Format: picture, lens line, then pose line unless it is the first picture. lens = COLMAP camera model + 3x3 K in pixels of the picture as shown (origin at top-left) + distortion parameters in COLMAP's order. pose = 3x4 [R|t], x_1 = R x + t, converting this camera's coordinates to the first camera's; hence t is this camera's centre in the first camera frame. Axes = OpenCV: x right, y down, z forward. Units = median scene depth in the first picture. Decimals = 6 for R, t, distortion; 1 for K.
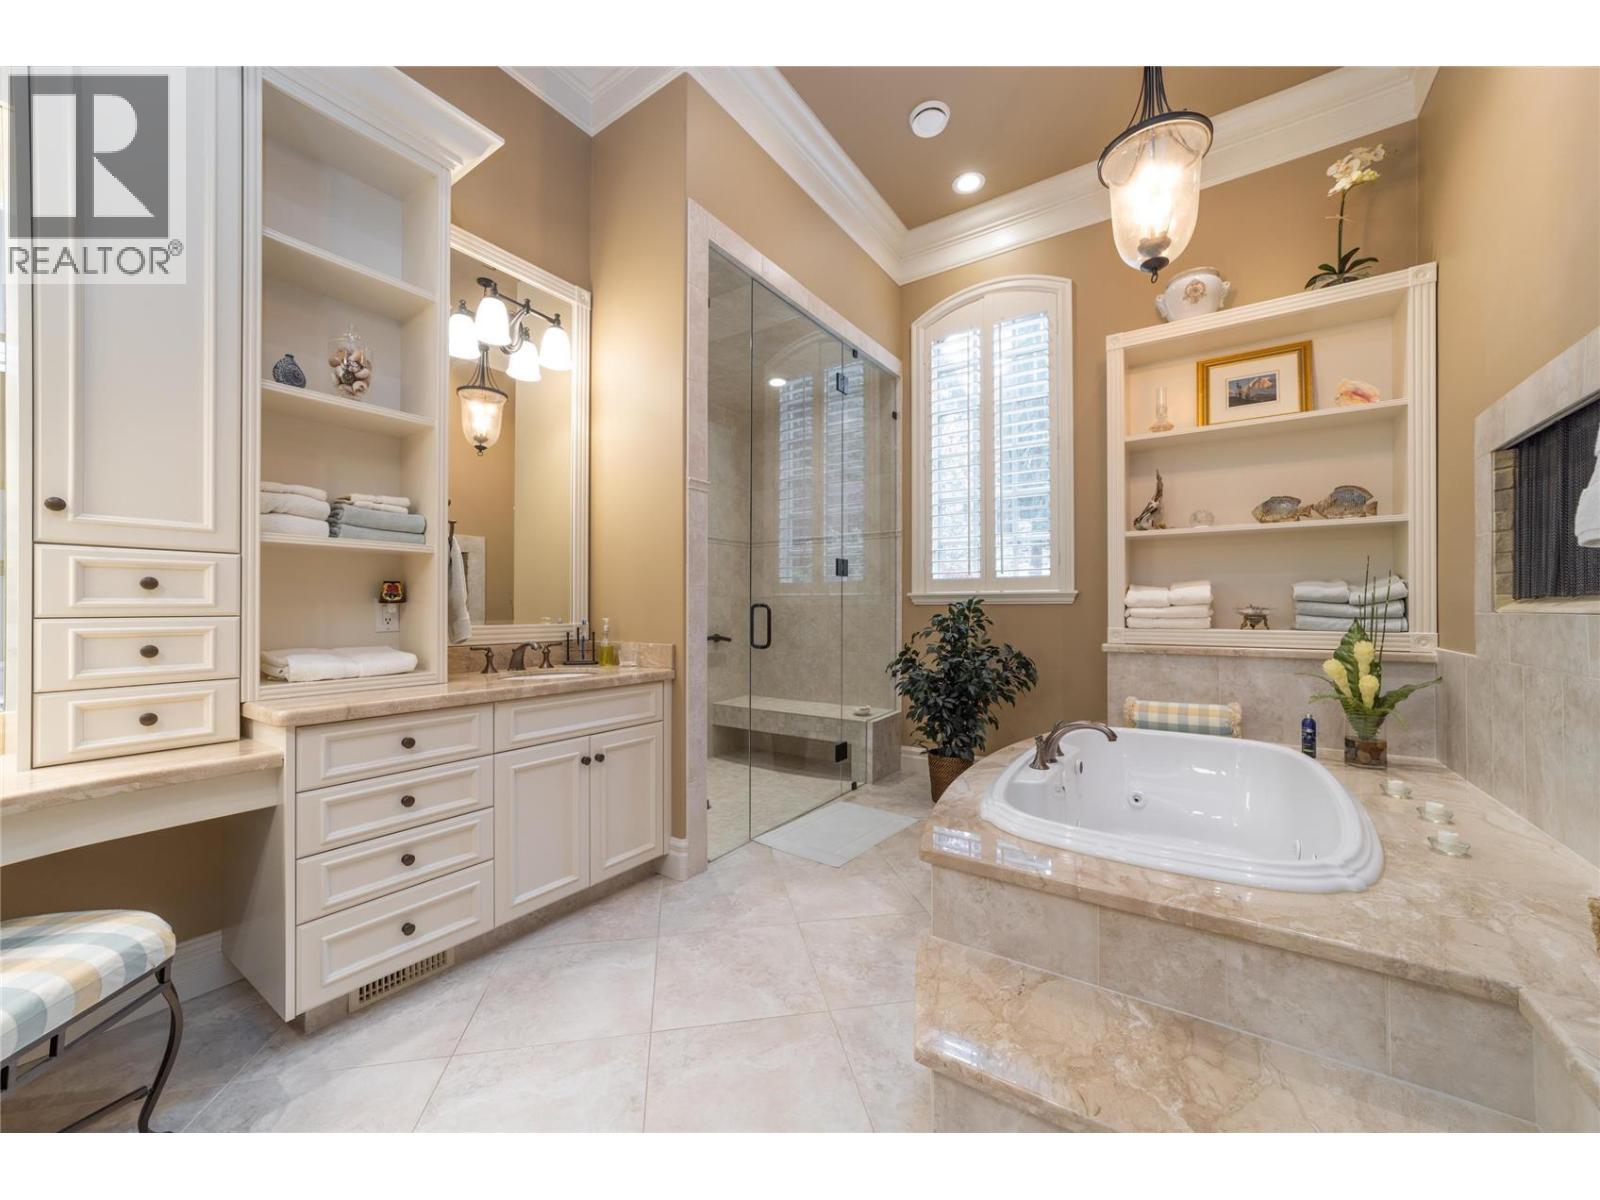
lens RADIAL K [[622.9, 0, 796.9], [0, 622.9, 610.8], [0, 0, 1]] dist [-0.013012, 0.004956]
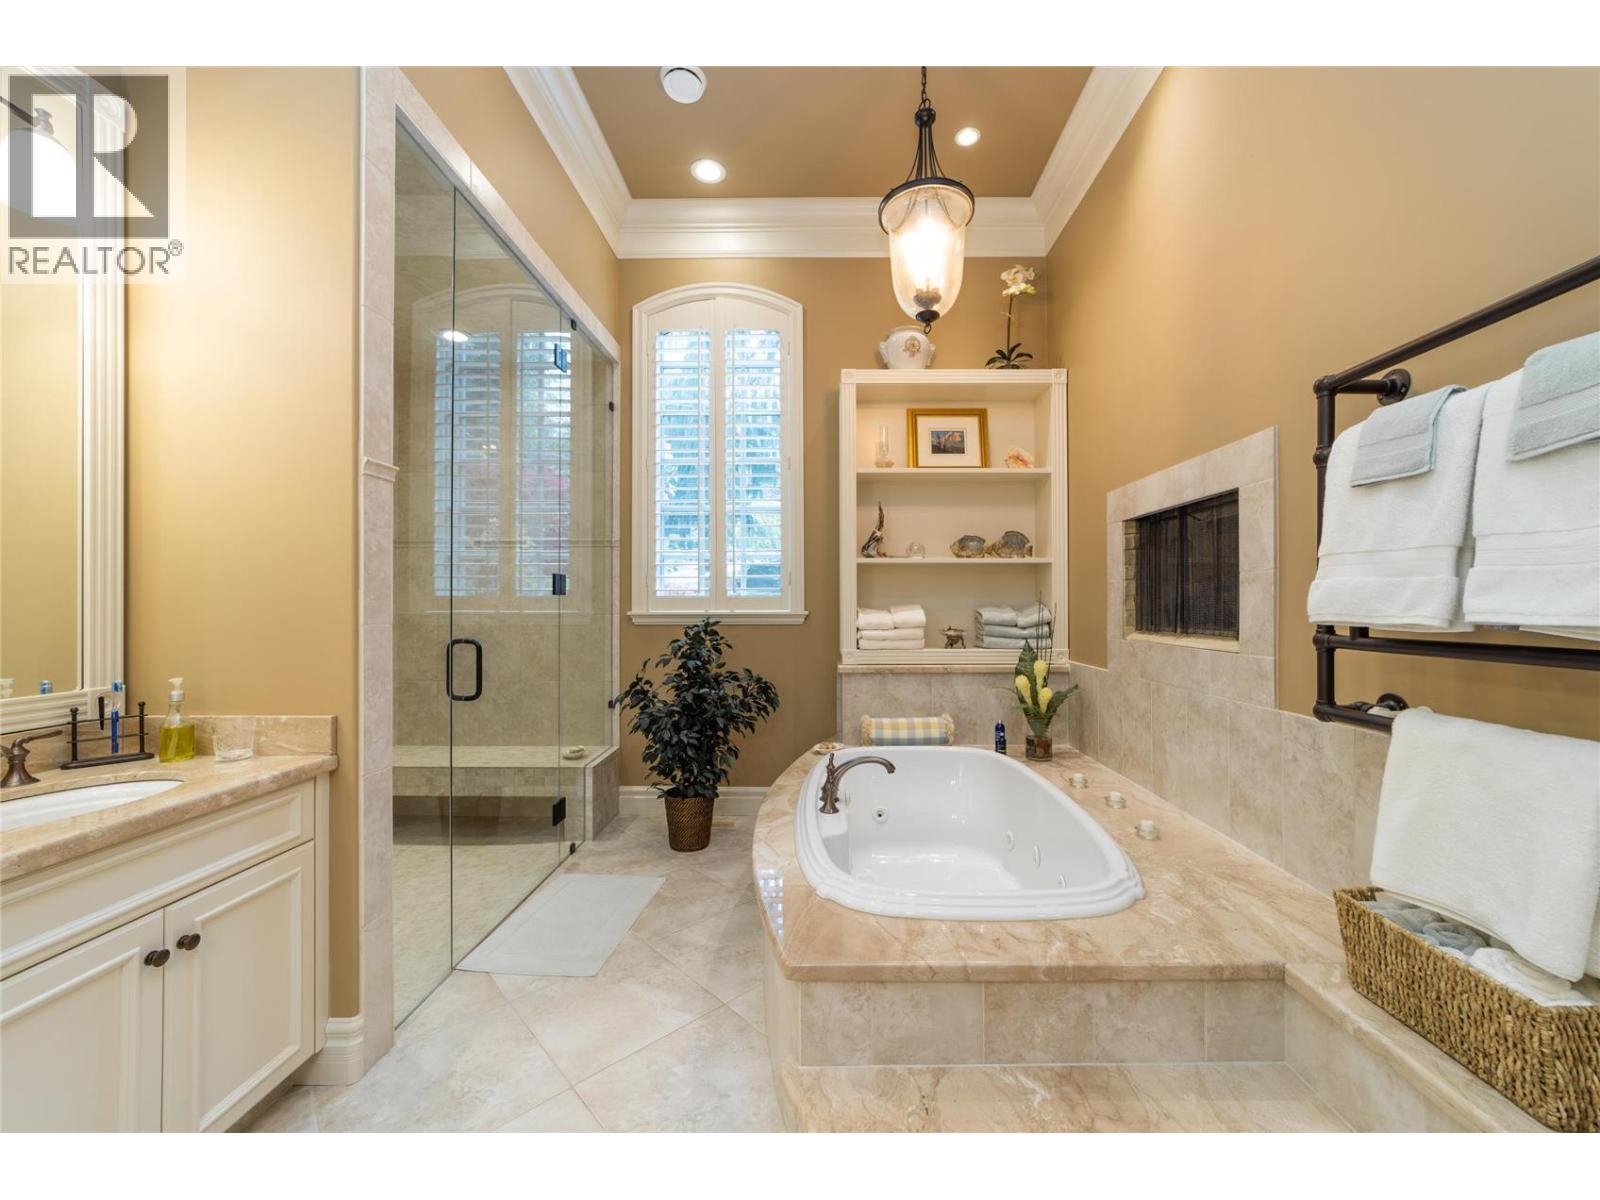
lens RADIAL K [[622.9, 0, 824.9], [0, 622.9, 605.0], [0, 0, 1]] dist [-0.013012, 0.004956]
pose [[0.824526, -0.001677, 0.565821, -0.138179], [0.003238, 0.999993, -0.001754, -0.055438], [-0.565815, 0.003279, 0.824526, 0.188887]]
